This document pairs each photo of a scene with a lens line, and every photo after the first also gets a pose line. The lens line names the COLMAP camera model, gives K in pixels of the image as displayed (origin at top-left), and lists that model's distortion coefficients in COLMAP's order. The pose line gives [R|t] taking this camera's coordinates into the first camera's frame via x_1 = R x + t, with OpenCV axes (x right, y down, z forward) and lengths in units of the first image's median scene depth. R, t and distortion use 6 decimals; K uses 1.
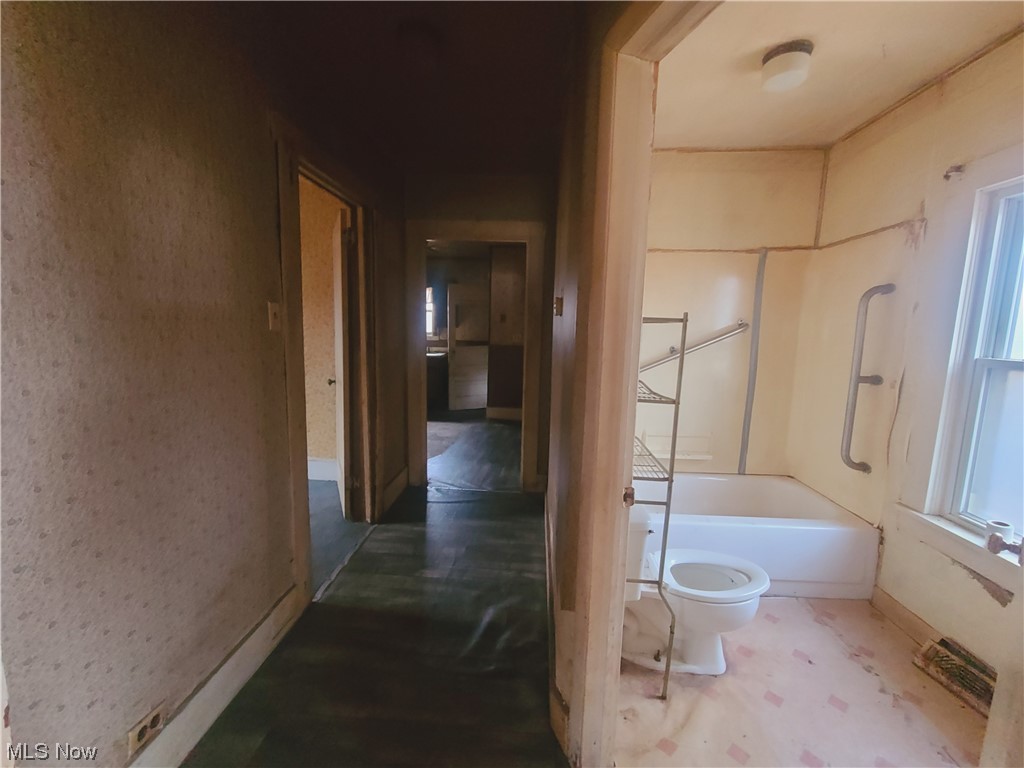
lens RADIAL K [[415.6, 0, 508.5], [0, 415.6, 380.5], [0, 0, 1]] dist [0.000522, -0.002613]
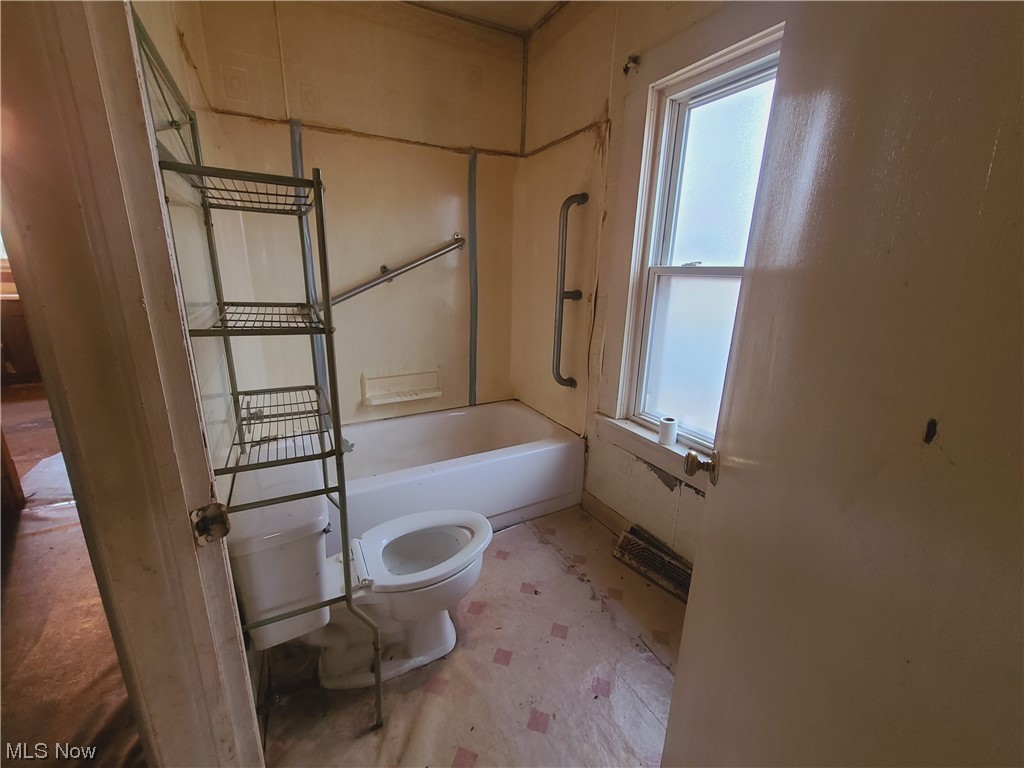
lens RADIAL K [[415.6, 0, 512.2], [0, 415.6, 383.2], [0, 0, 1]] dist [0.000522, -0.002613]
pose [[0.839506, -0.144763, 0.523710, 0.222264], [0.064285, 0.983548, 0.168823, 0.032112], [-0.539534, -0.108061, 0.835001, 0.249910]]
